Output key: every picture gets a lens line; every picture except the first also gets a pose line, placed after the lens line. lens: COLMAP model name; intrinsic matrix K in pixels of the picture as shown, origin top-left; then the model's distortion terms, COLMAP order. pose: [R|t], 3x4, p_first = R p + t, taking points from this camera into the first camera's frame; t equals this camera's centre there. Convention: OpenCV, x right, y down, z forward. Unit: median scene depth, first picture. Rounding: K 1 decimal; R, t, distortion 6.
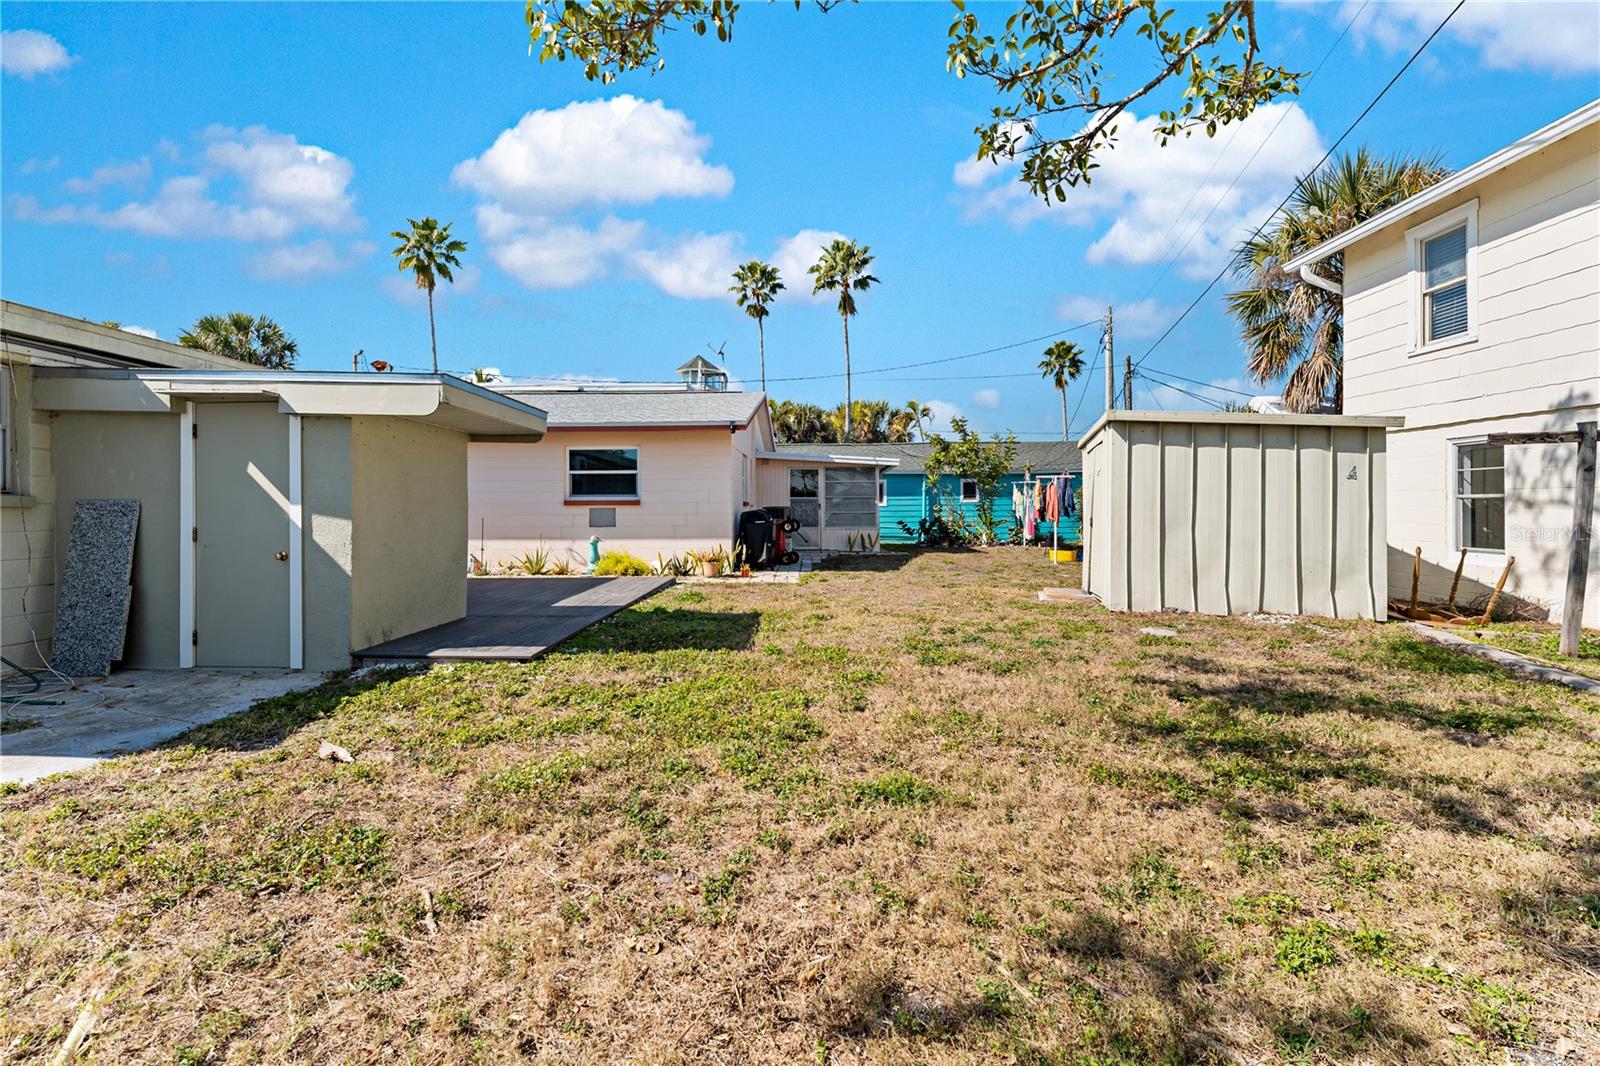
lens RADIAL K [[730.8, 0, 782.1], [0, 730.8, 511.6], [0, 0, 1]] dist [-0.001460, -0.000183]
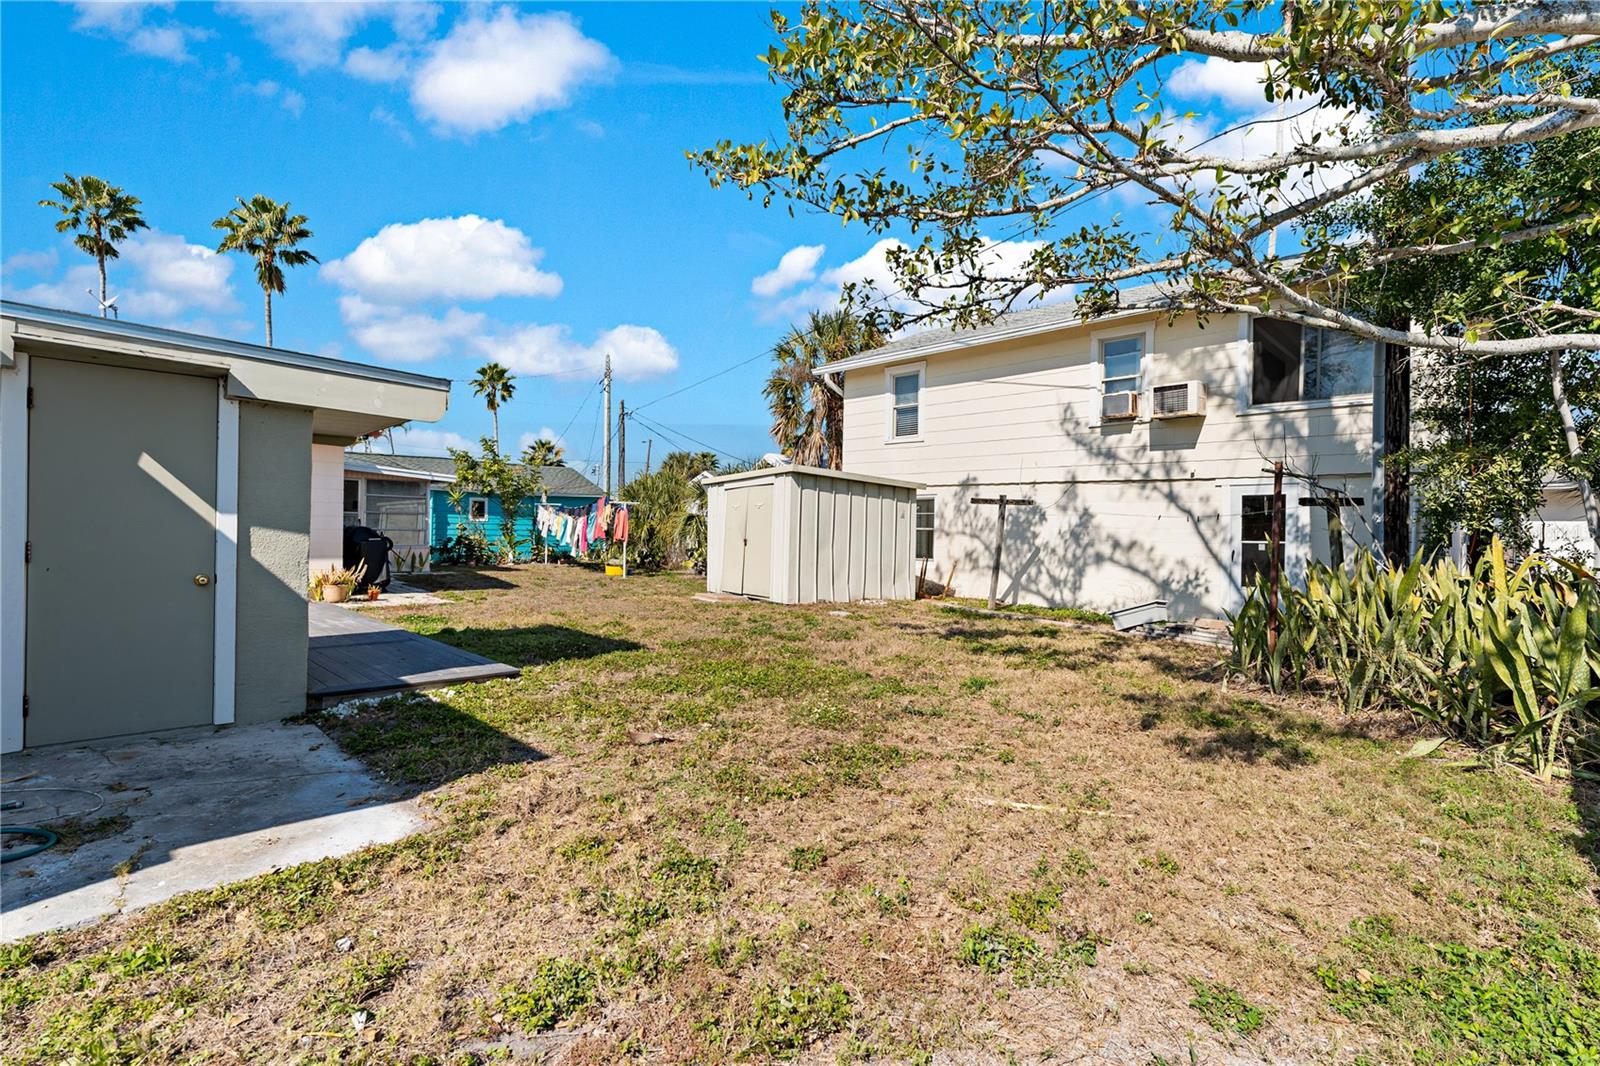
lens RADIAL K [[715.9, 0, 800.0], [0, 715.9, 533.0], [0, 0, 1]] dist [0.000519, 0.000189]
pose [[0.687140, 0.015644, 0.726357, -0.507909], [-0.017373, 0.999836, -0.005100, 0.002862], [-0.726318, -0.009115, 0.687299, 0.020144]]
